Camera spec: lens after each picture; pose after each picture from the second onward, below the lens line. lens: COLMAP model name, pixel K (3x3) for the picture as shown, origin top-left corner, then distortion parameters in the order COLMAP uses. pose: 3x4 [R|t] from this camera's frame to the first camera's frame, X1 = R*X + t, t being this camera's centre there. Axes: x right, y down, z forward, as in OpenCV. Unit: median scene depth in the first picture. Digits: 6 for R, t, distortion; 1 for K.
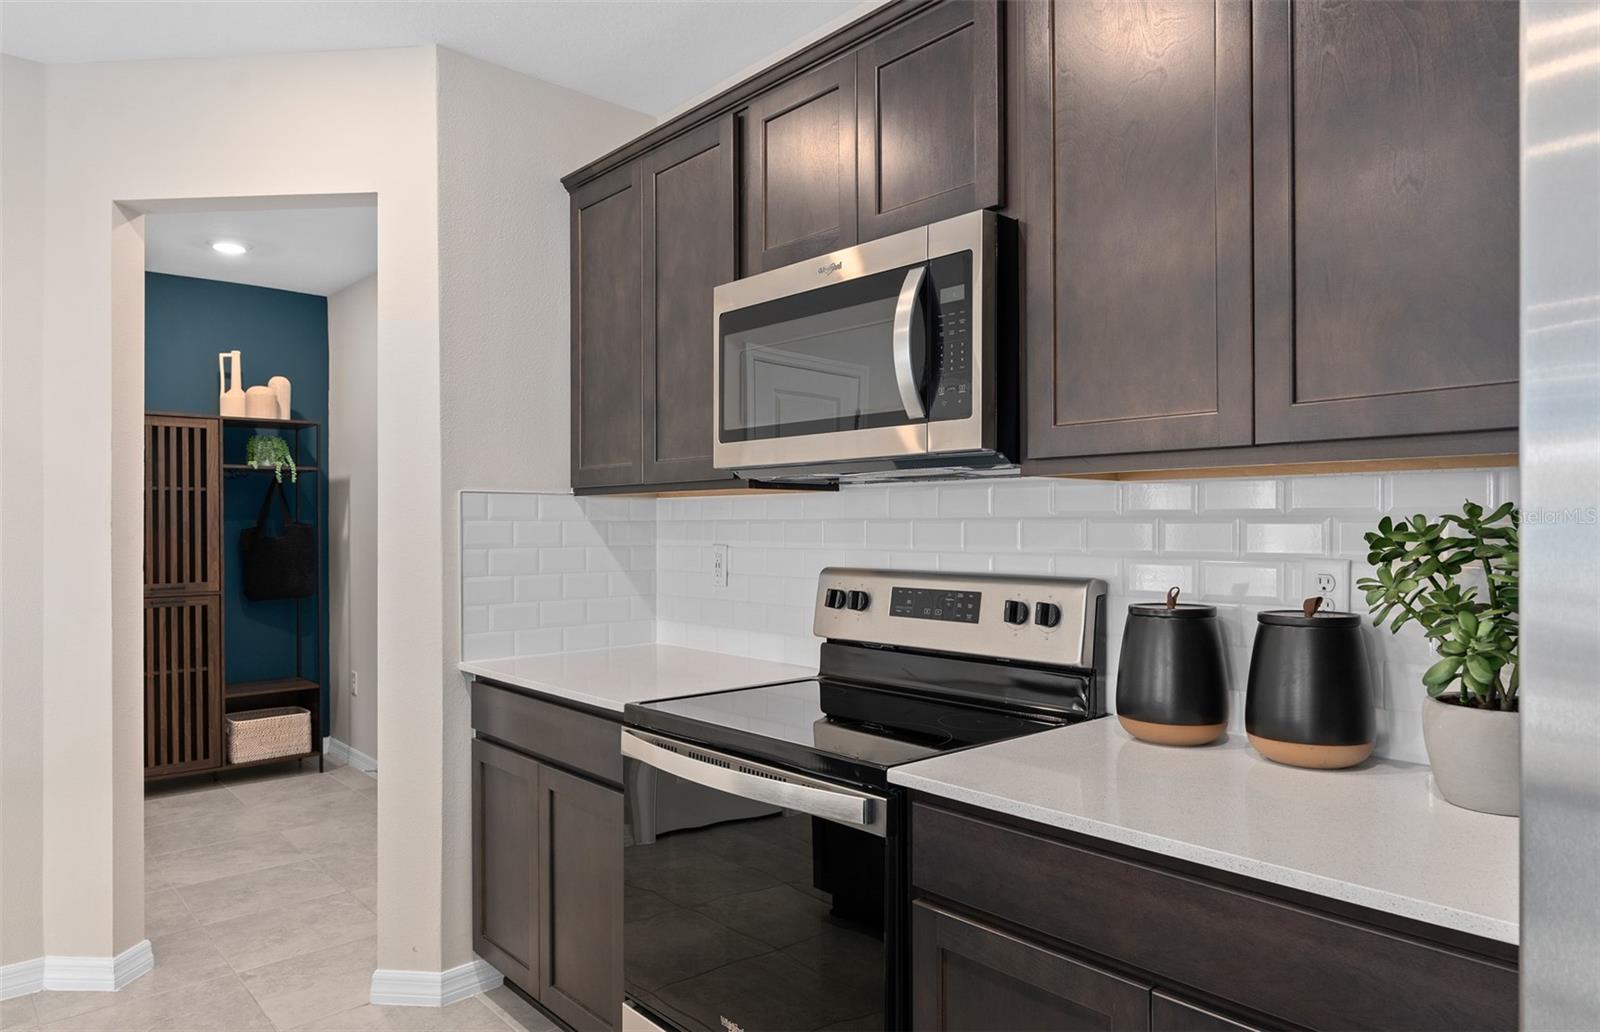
lens RADIAL K [[1056.3, 0, 750.8], [0, 1056.3, 518.5], [0, 0, 1]] dist [0.003500, 0.001119]
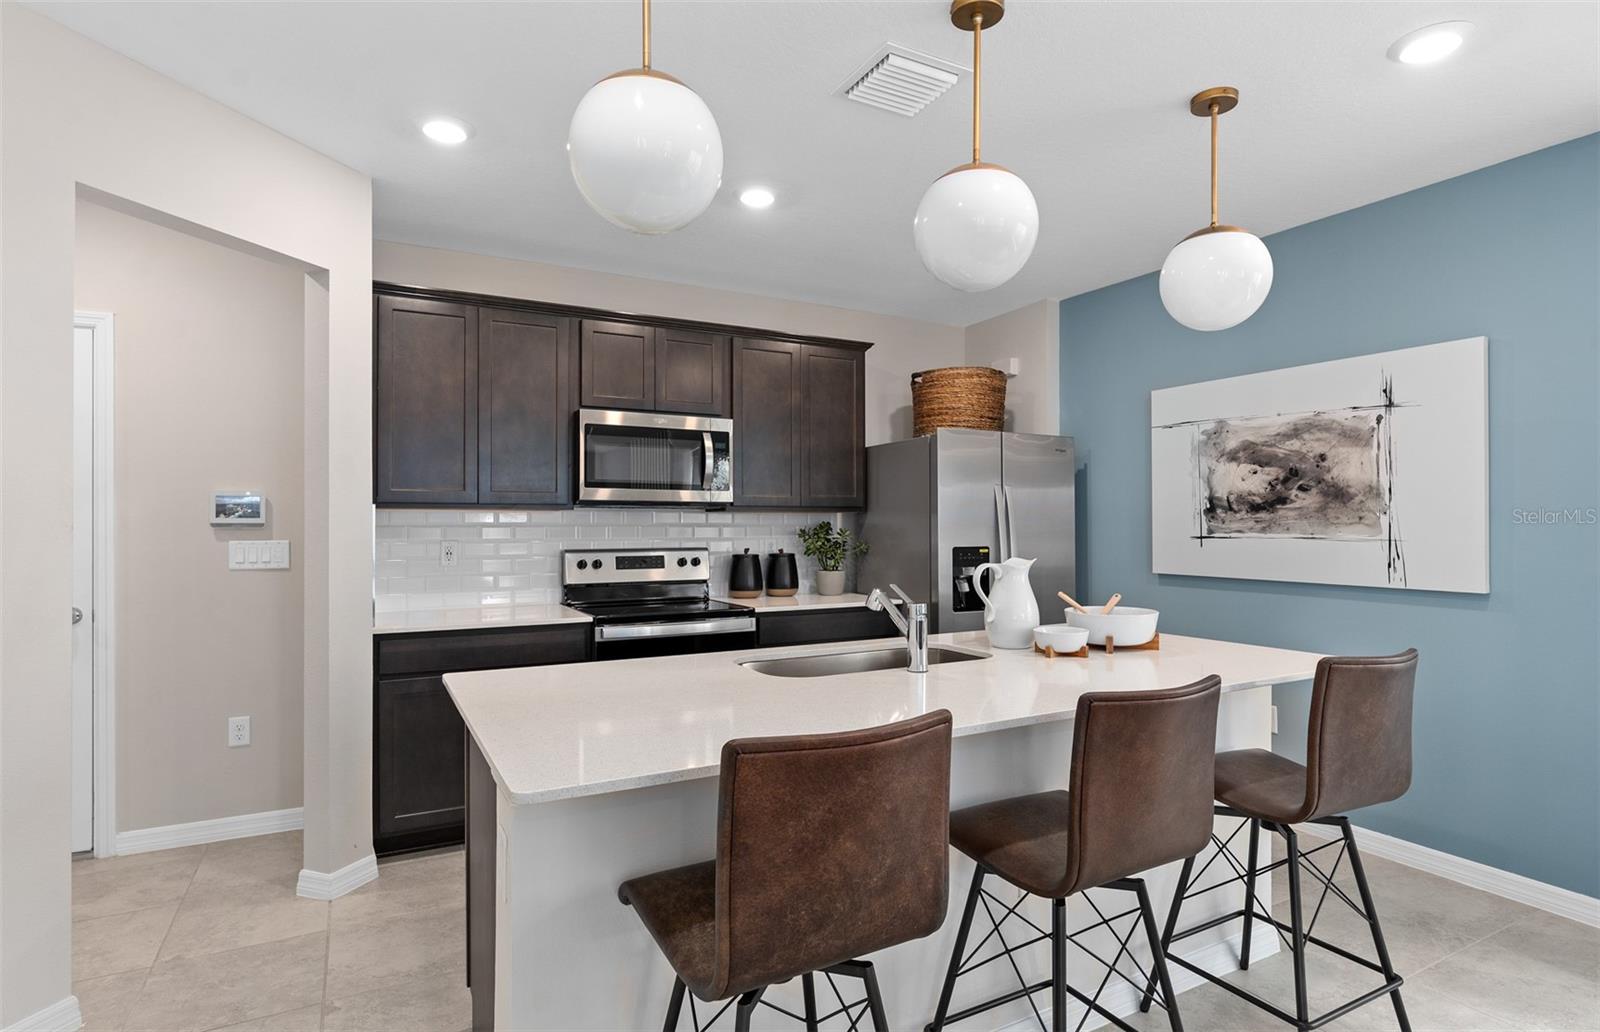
lens RADIAL K [[821.7, 0, 800.0], [0, 821.7, 516.0], [0, 0, 1]] dist [-0.000454, -0.000288]
pose [[0.180926, 0.018813, 0.983317, -1.731369], [-0.001285, 0.999821, -0.018893, 0.013708], [-0.983496, 0.002155, 0.180917, 0.360386]]
